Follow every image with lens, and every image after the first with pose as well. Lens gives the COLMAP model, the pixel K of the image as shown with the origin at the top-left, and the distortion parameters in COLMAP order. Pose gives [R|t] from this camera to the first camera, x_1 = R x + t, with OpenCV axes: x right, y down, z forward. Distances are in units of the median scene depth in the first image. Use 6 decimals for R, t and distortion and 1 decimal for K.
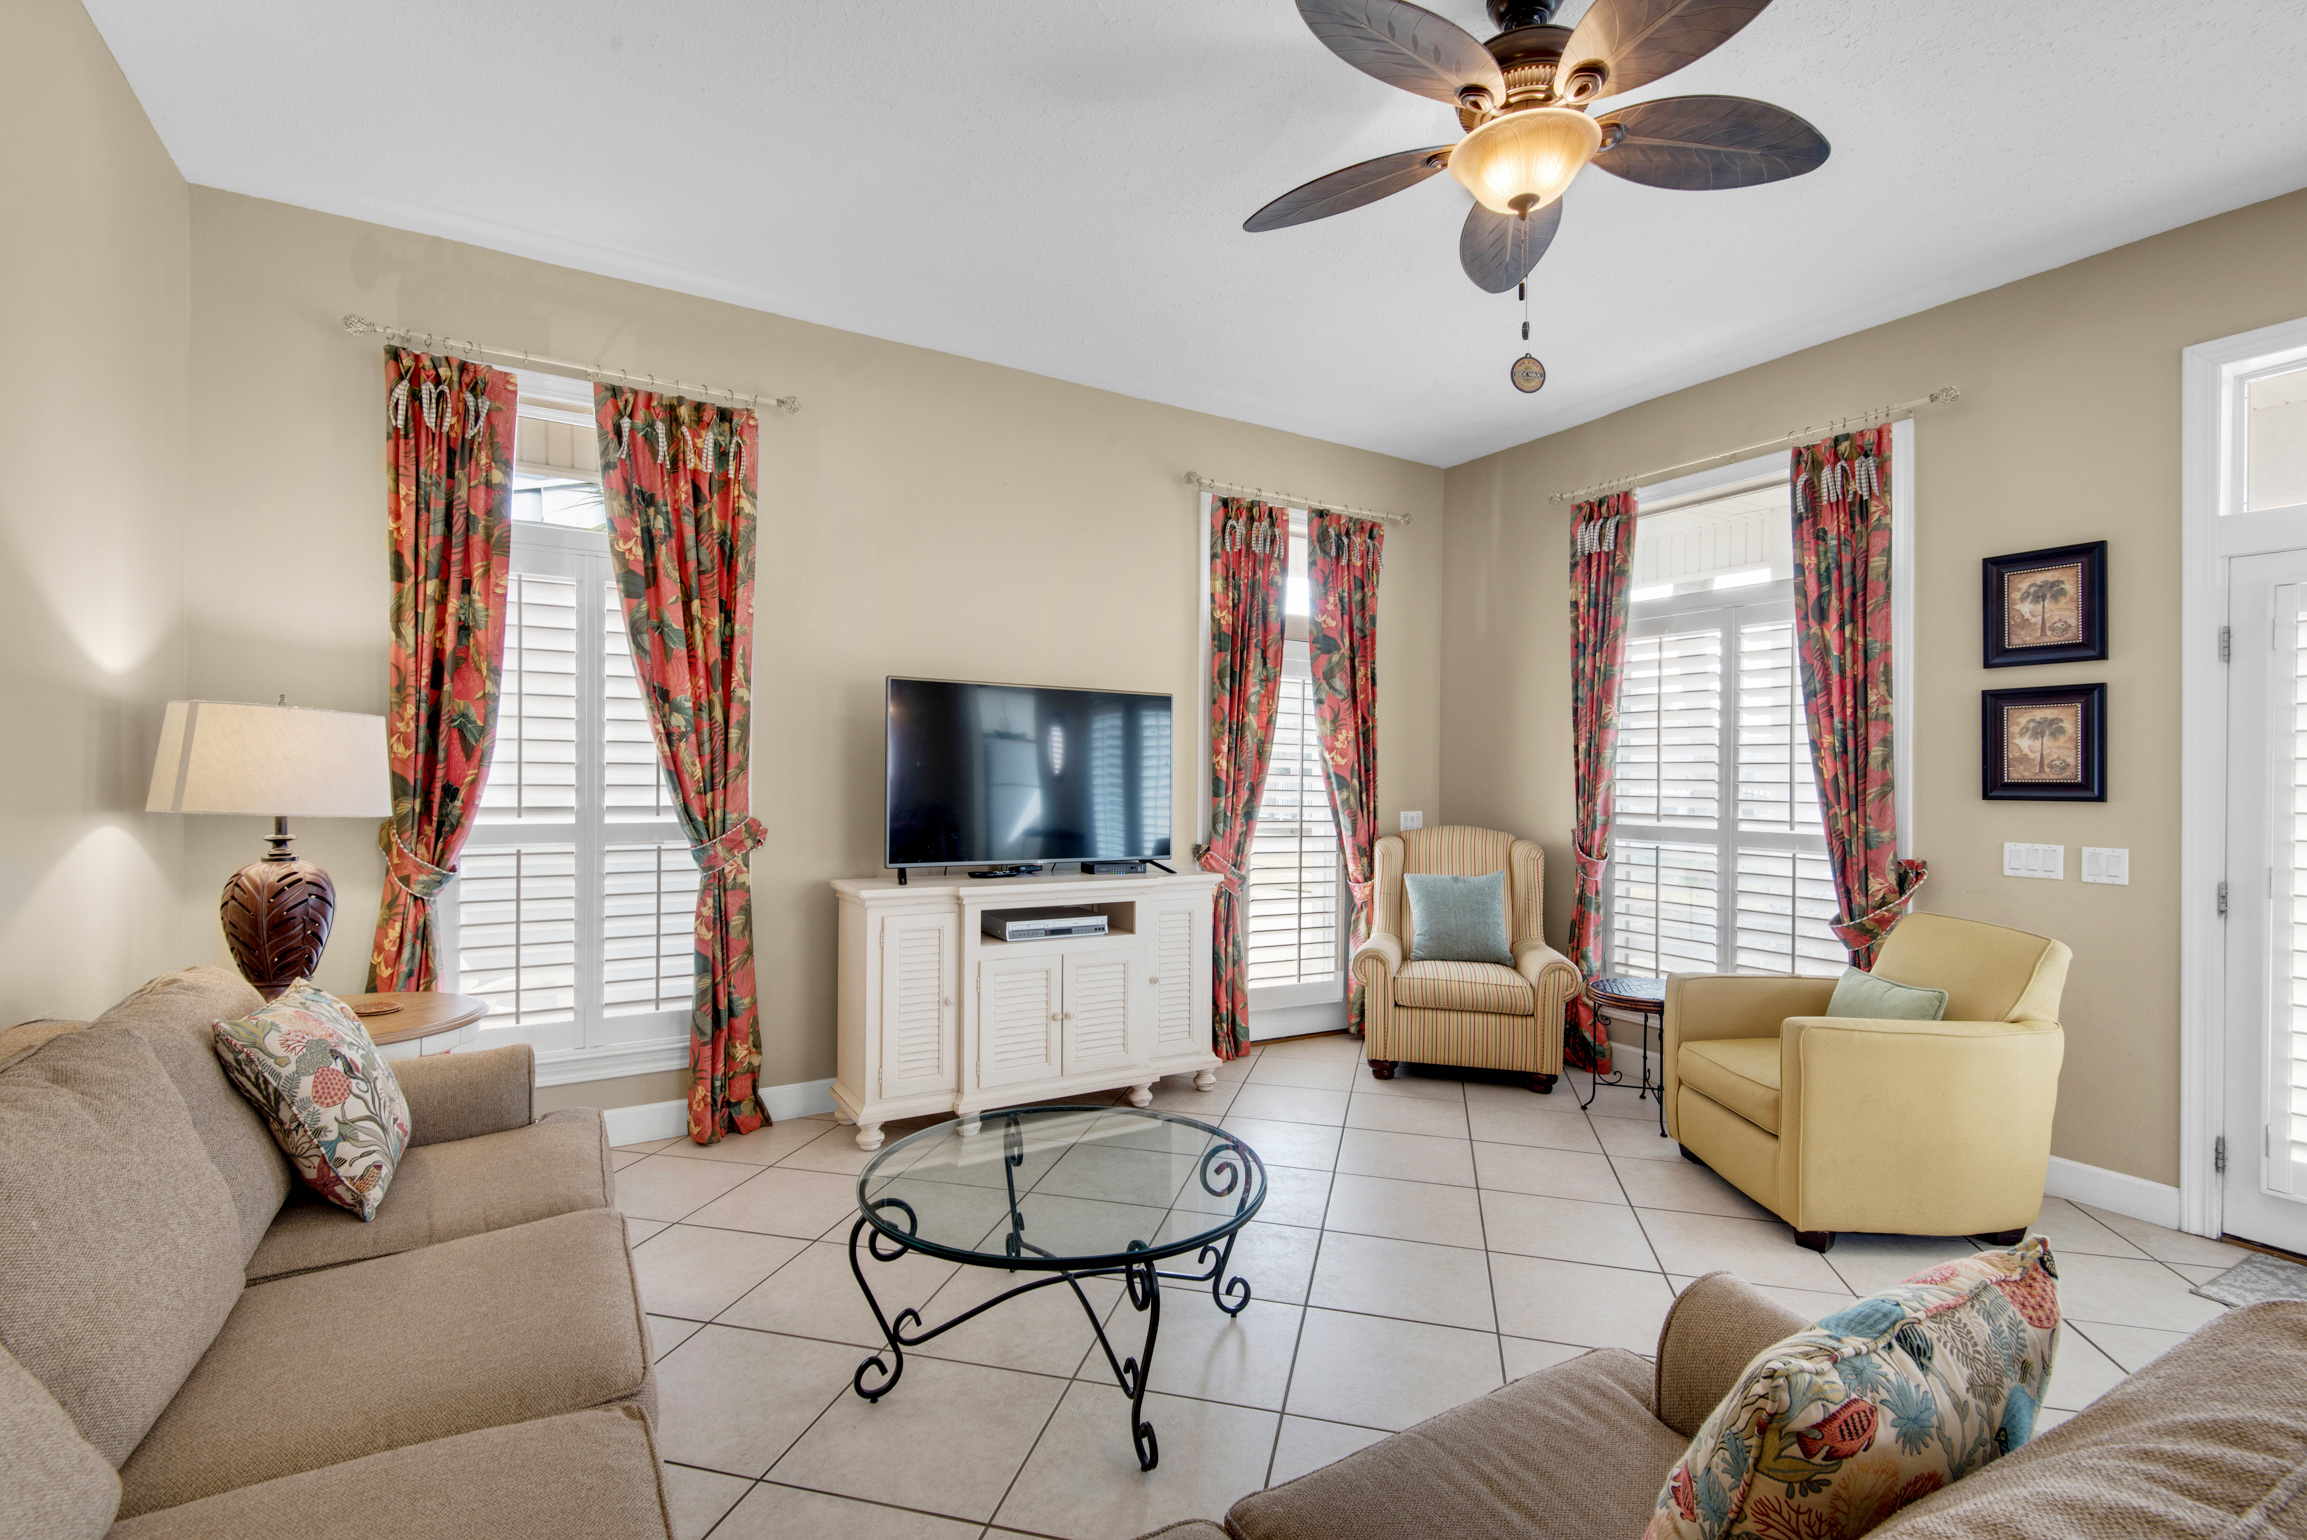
lens RADIAL K [[1053.1, 0, 1151.9], [0, 1053.1, 766.7], [0, 0, 1]] dist [0.020877, -0.006052]
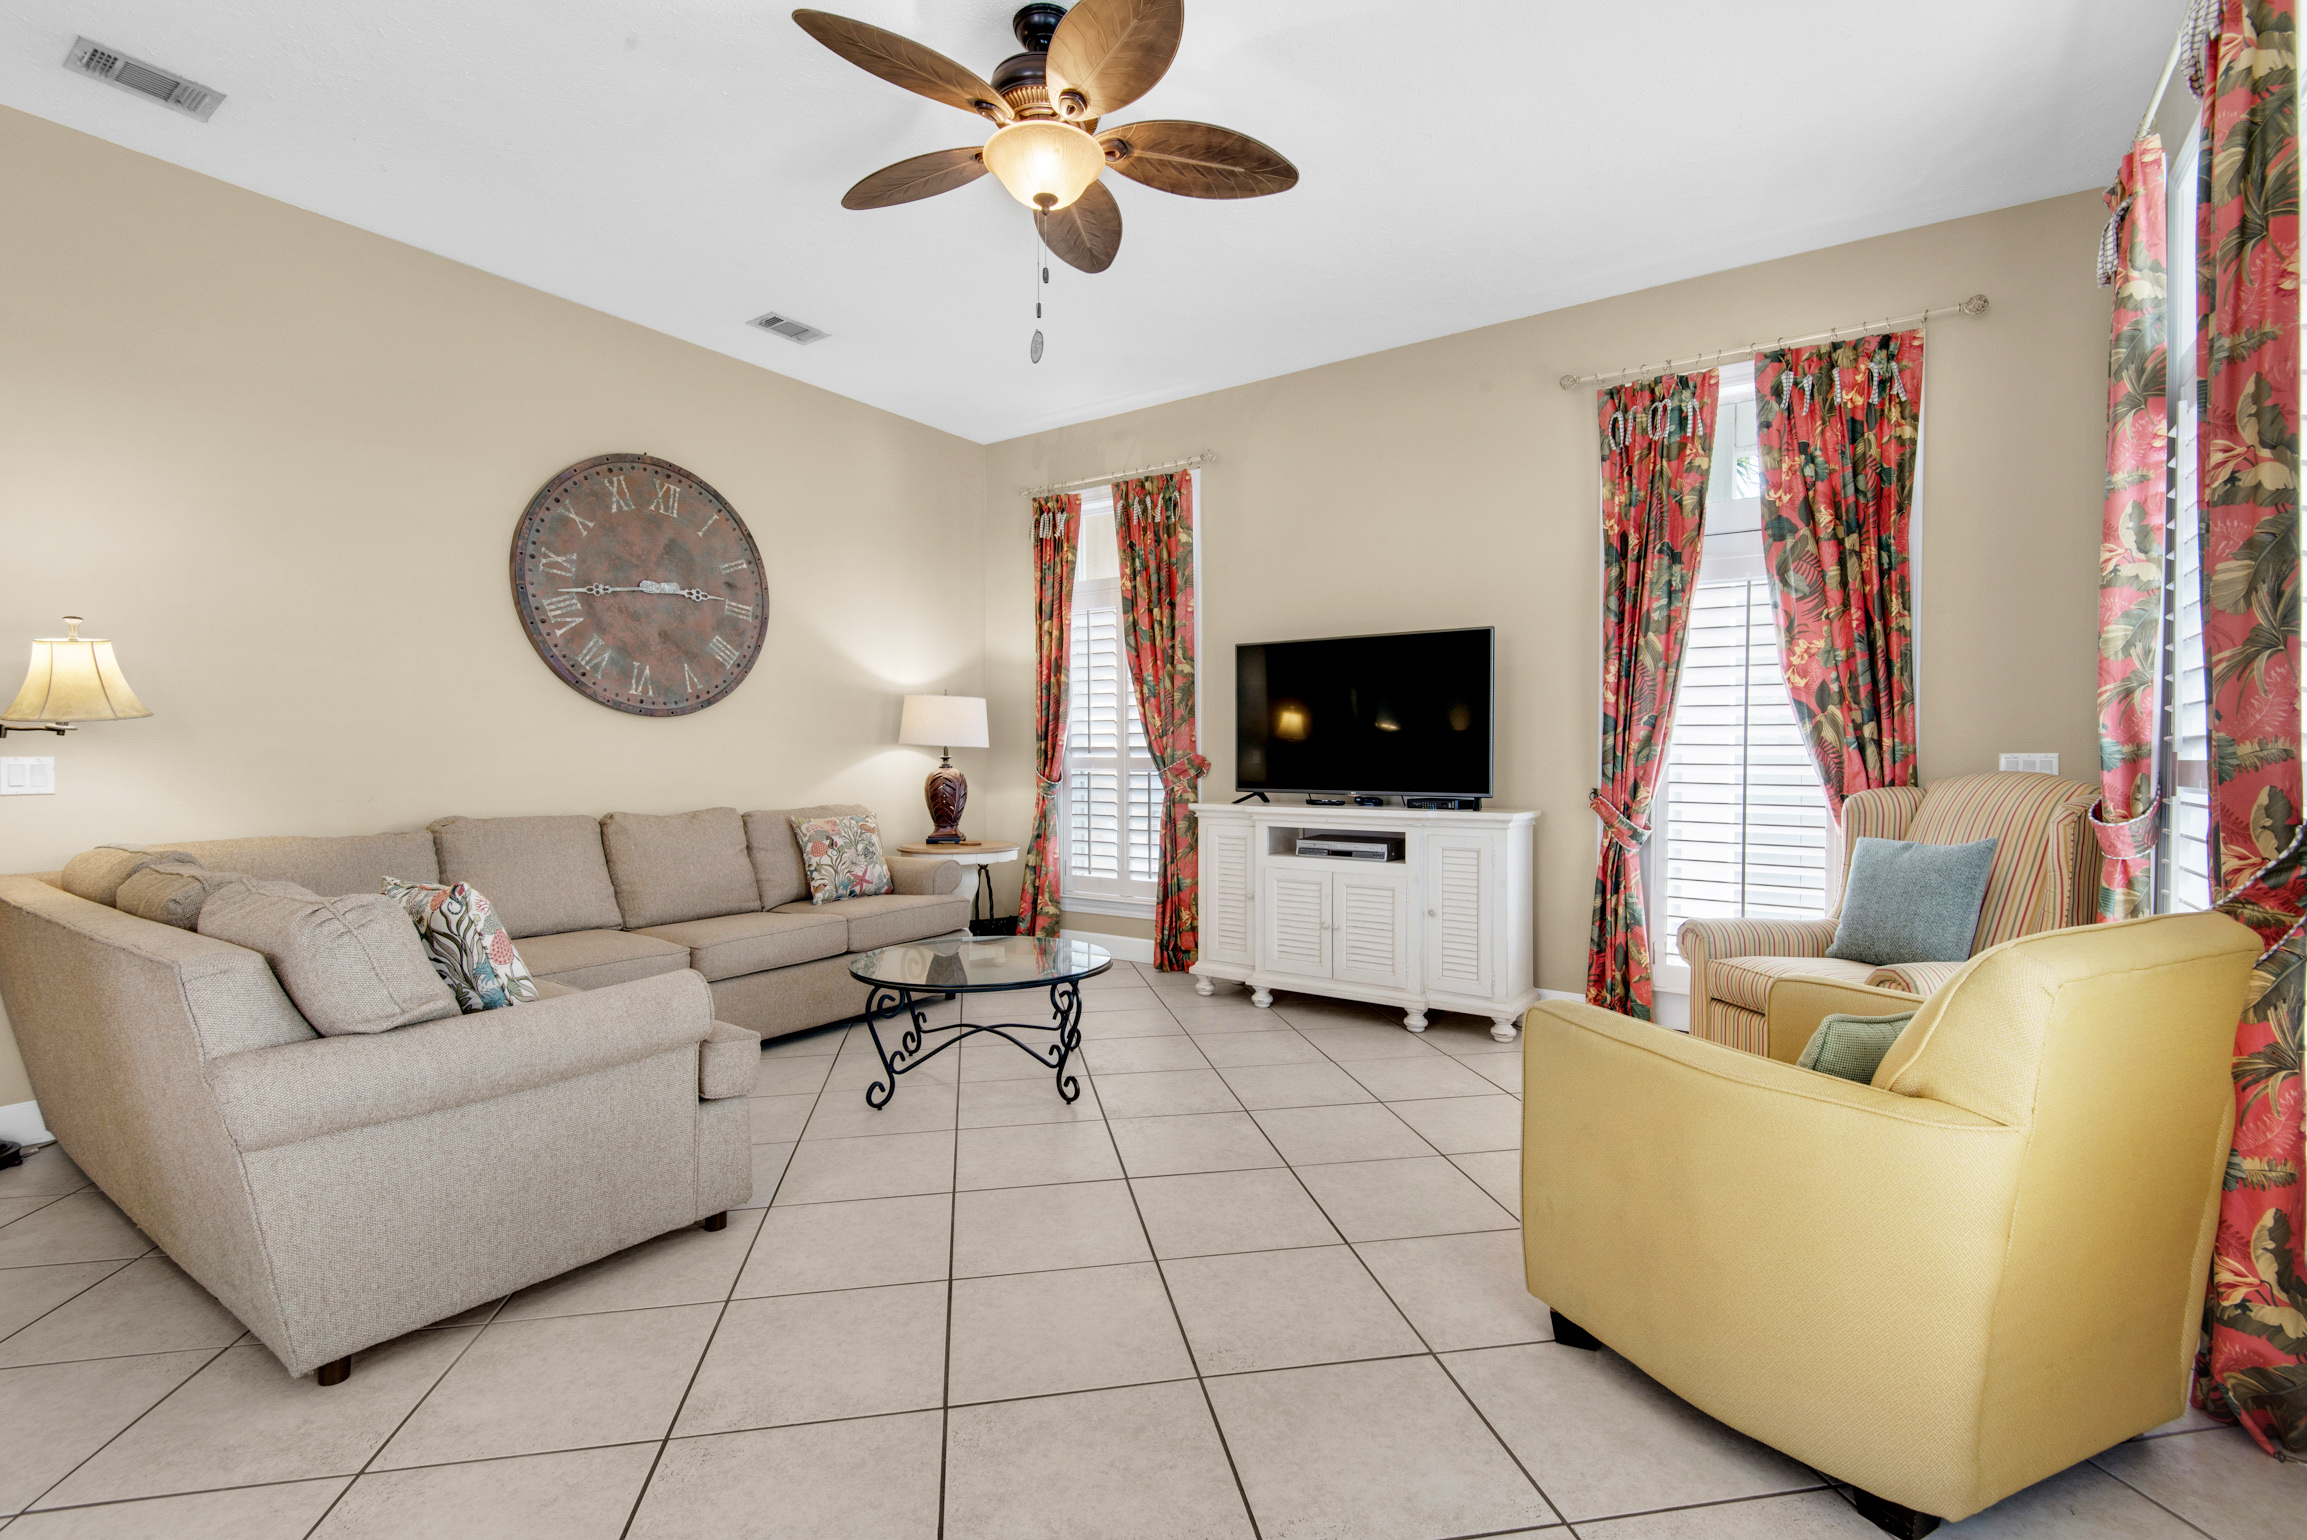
lens RADIAL K [[1053.1, 0, 1154.7], [0, 1053.1, 773.6], [0, 0, 1]] dist [0.020877, -0.006052]
pose [[0.401453, 0.003322, -0.915874, 0.931932], [0.015222, 0.999831, 0.010299, 0.060506], [0.915753, -0.018076, 0.401334, 0.392629]]
